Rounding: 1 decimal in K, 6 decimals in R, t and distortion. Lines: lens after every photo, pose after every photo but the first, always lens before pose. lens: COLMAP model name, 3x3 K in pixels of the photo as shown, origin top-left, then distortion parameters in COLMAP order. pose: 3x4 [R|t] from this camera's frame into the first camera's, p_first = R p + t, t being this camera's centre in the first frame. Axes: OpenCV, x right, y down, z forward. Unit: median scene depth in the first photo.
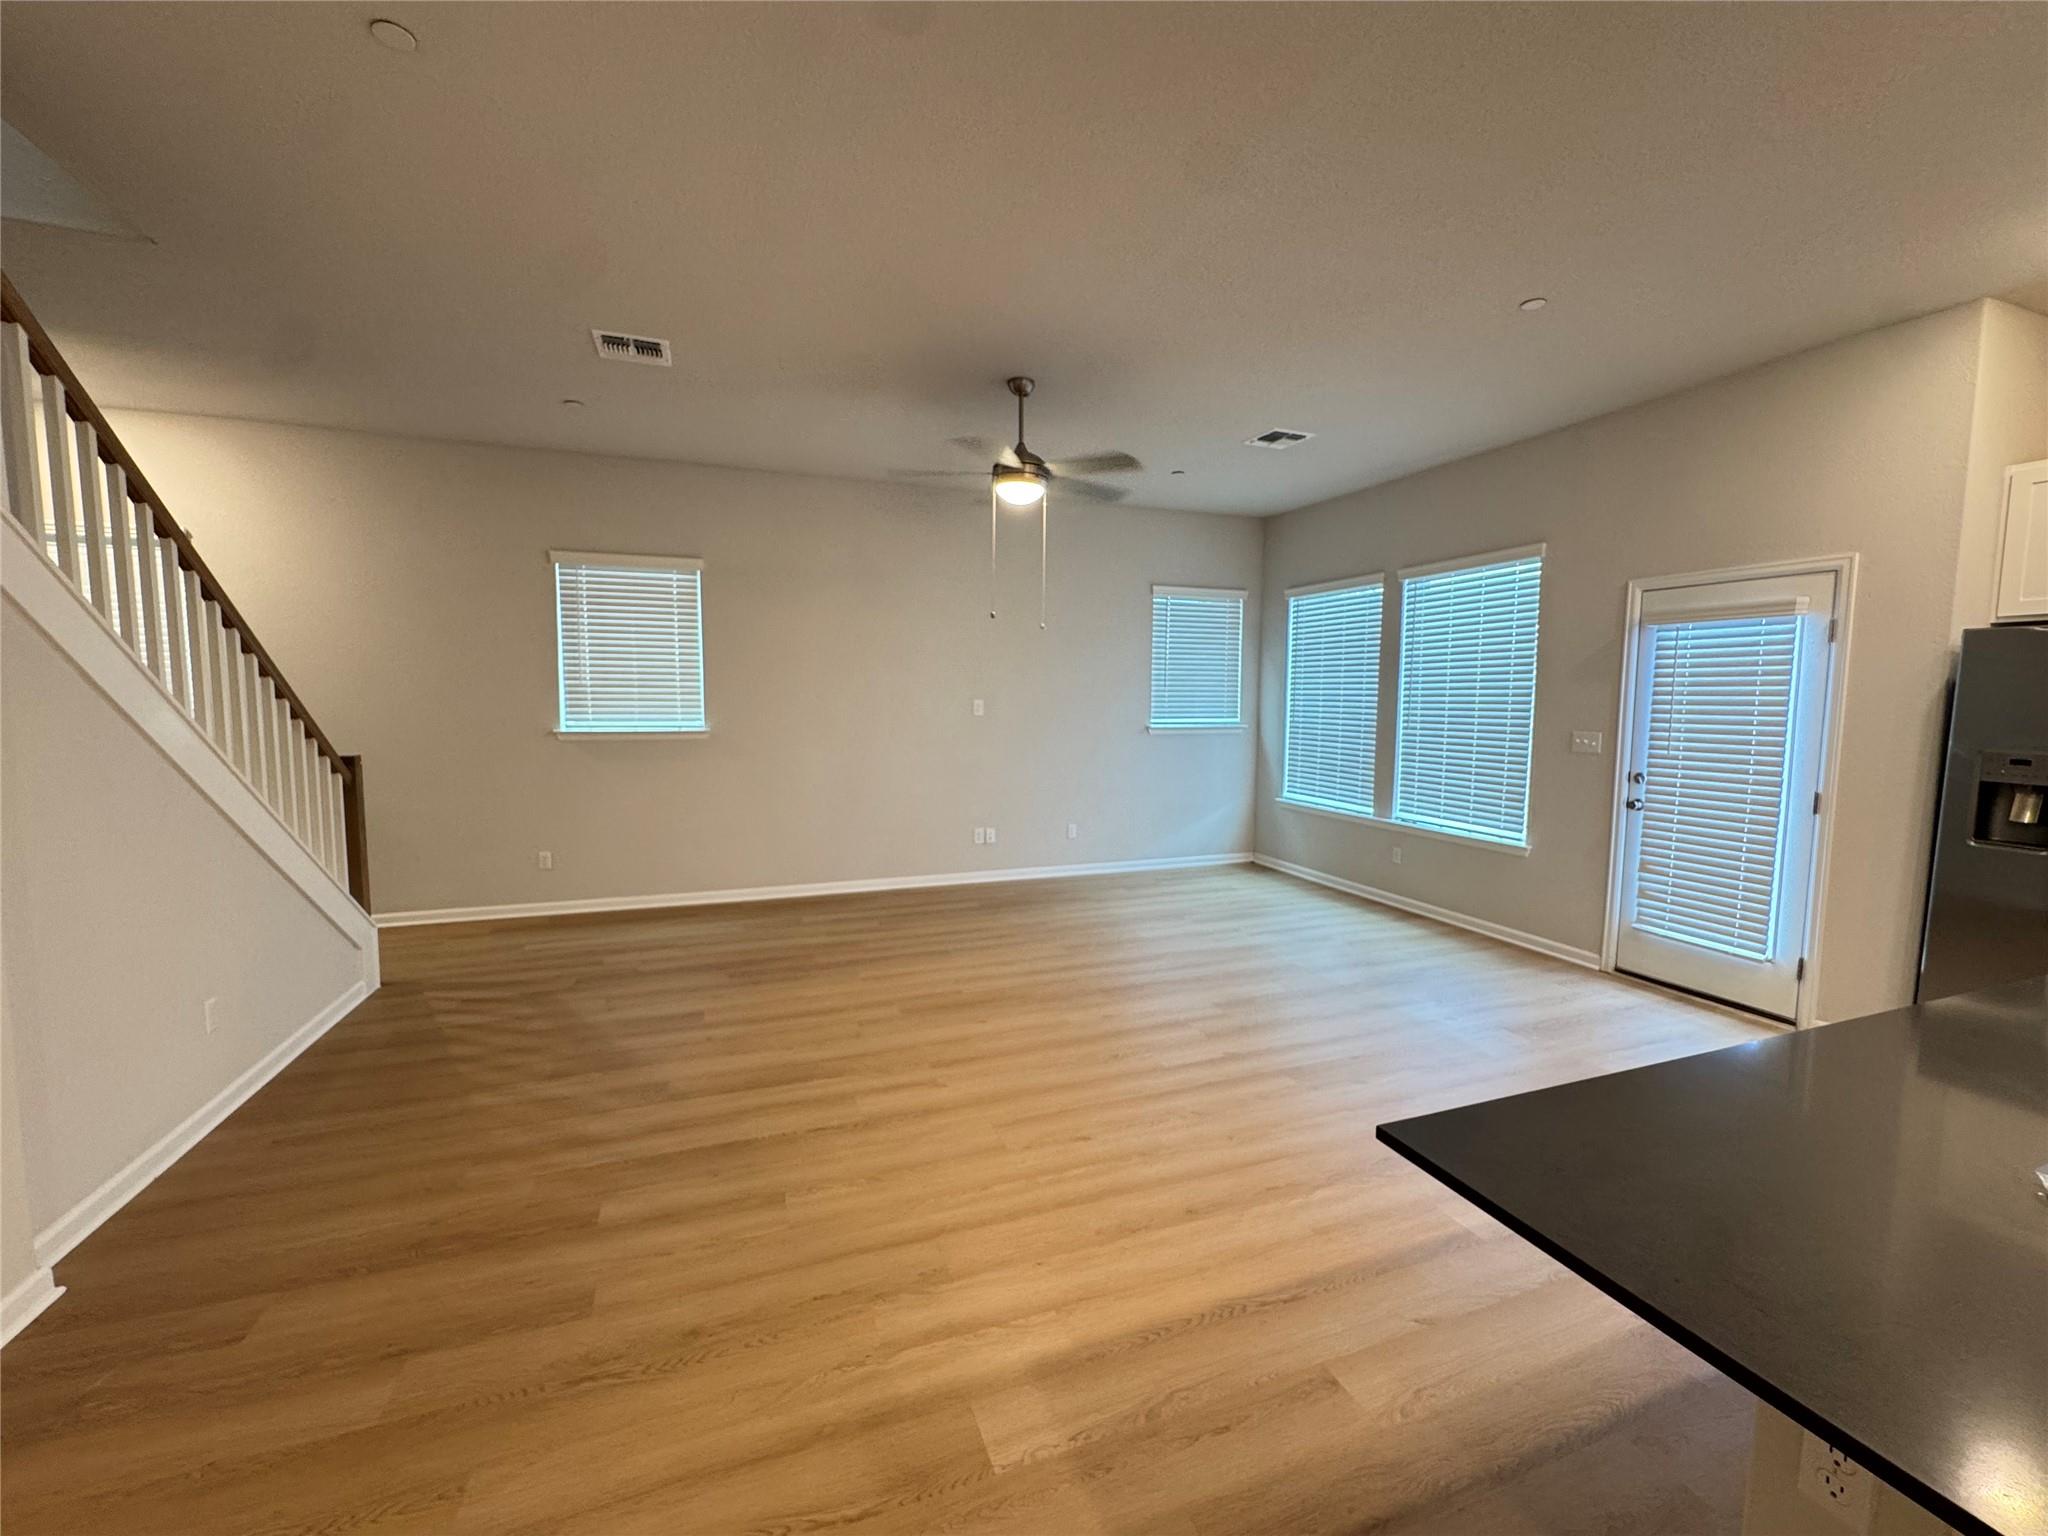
lens RADIAL K [[822.5, 0, 1016.0], [0, 822.5, 773.5], [0, 0, 1]] dist [-0.006772, 0.000933]
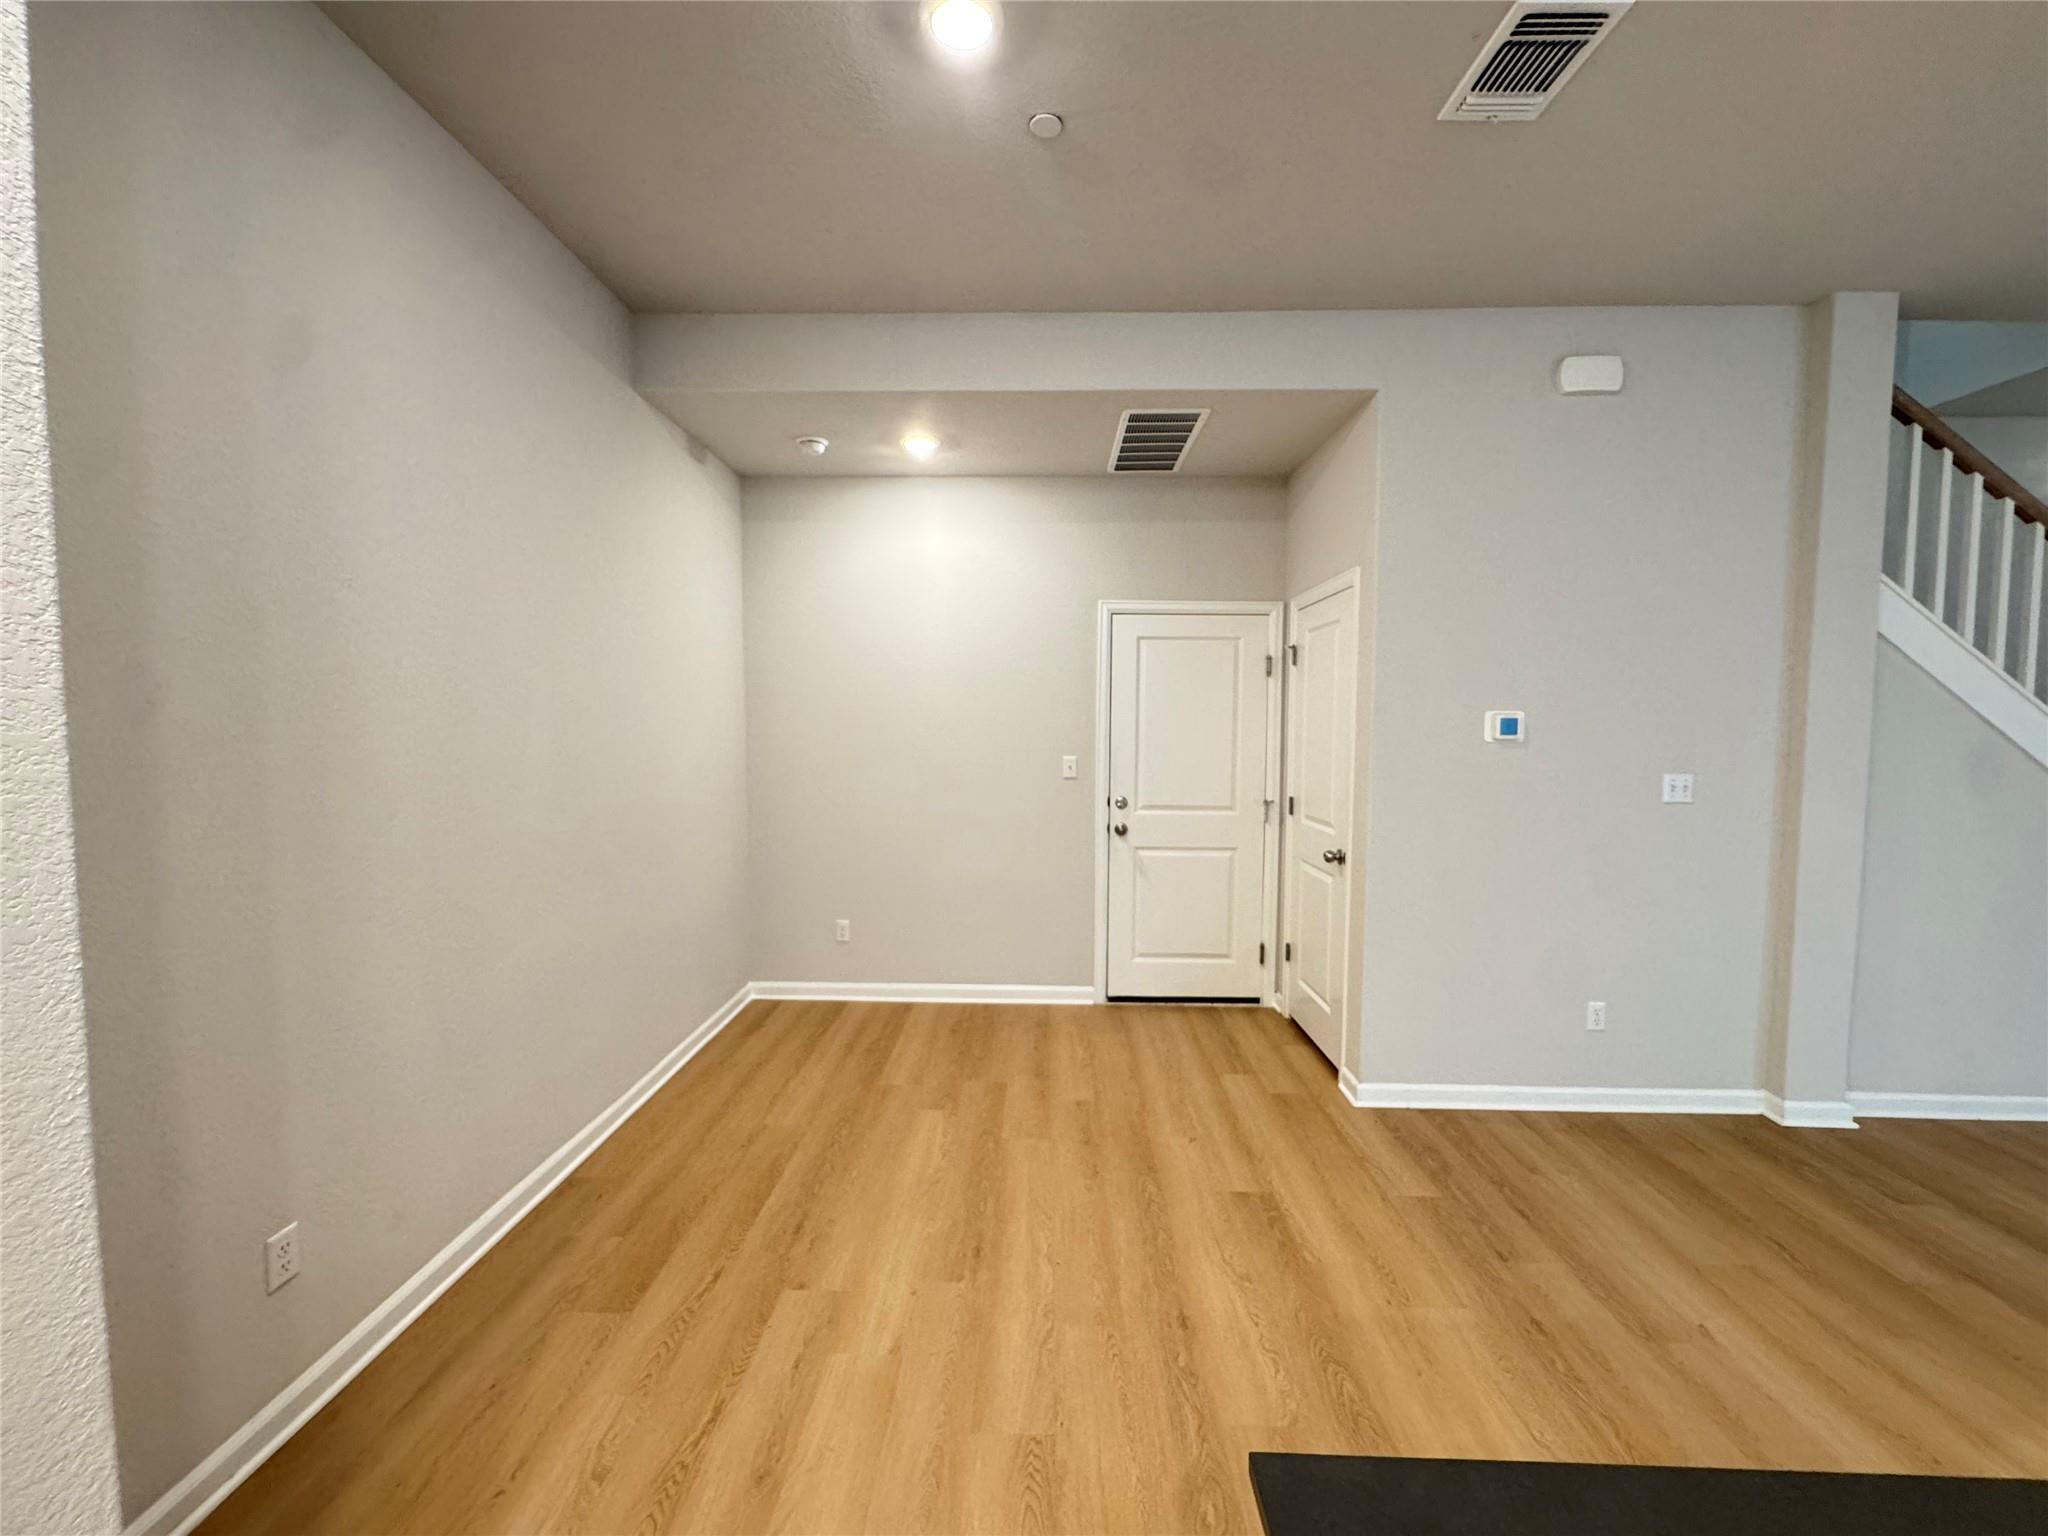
lens RADIAL K [[822.5, 0, 1021.2], [0, 822.5, 763.8], [0, 0, 1]] dist [-0.006772, 0.000933]
pose [[-0.371552, 0.041013, -0.927506, 0.525755], [-0.098798, 0.991604, 0.083426, -0.001874], [0.923140, 0.122633, -0.364381, 0.031515]]
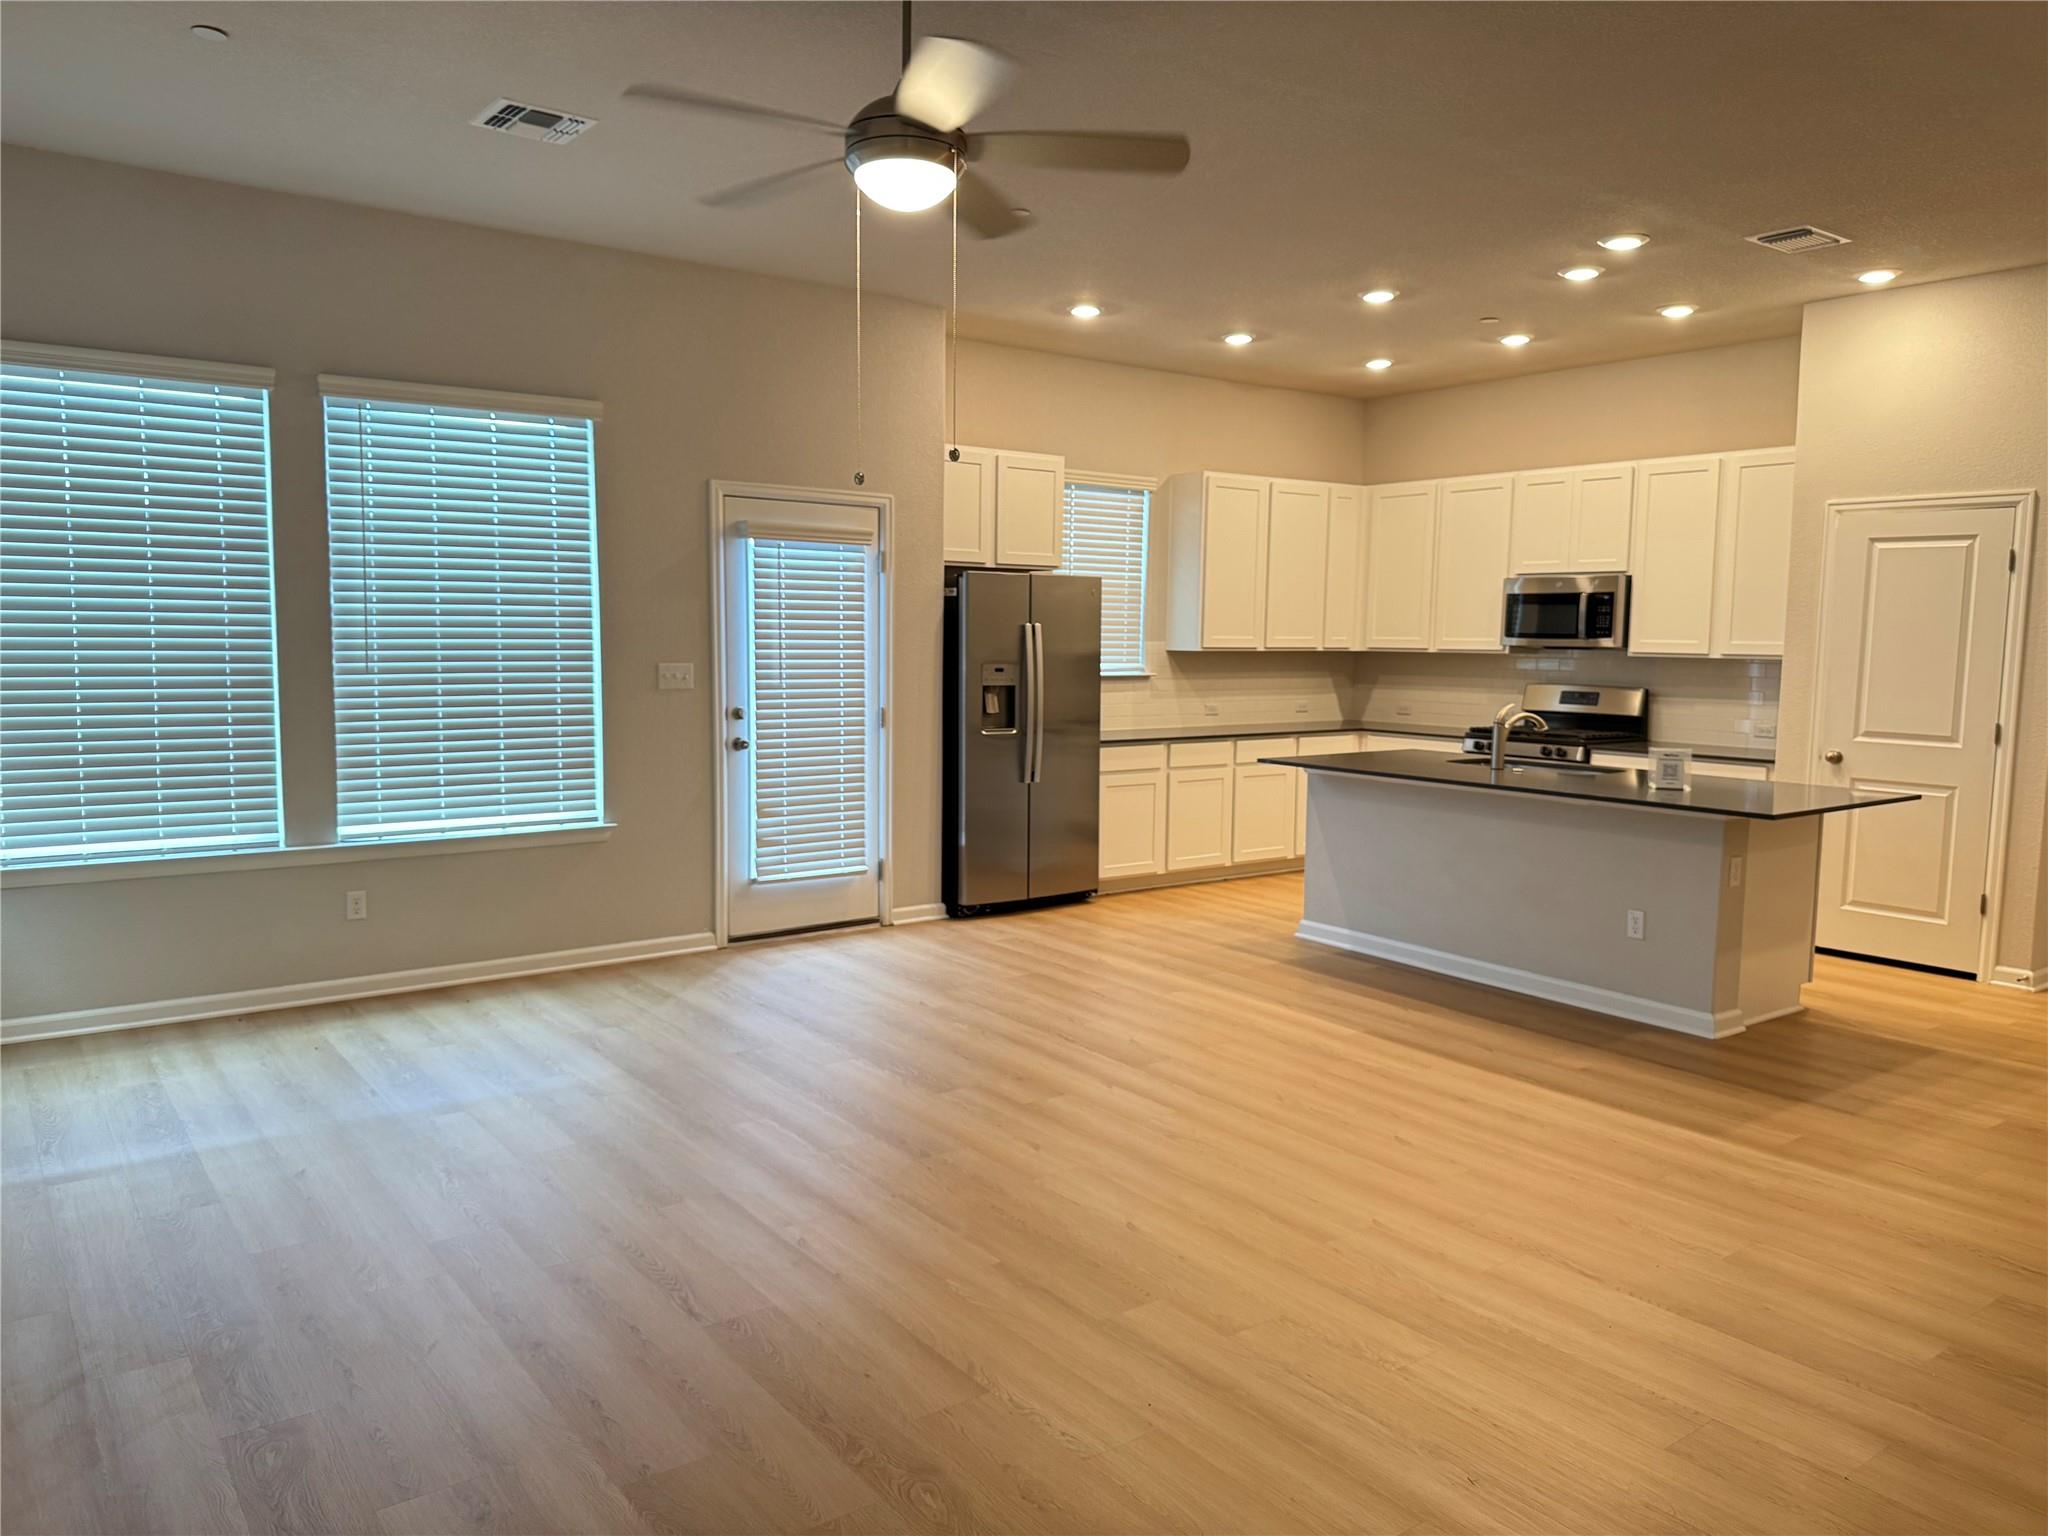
lens RADIAL K [[1441.2, 0, 1027.3], [0, 1441.2, 780.4], [0, 0, 1]] dist [0.051393, -0.068528]
pose [[-0.285396, -0.112987, 0.951726, -1.140355], [0.076438, 0.987180, 0.140118, -0.166121], [-0.955357, 0.112737, -0.273101, 1.631451]]
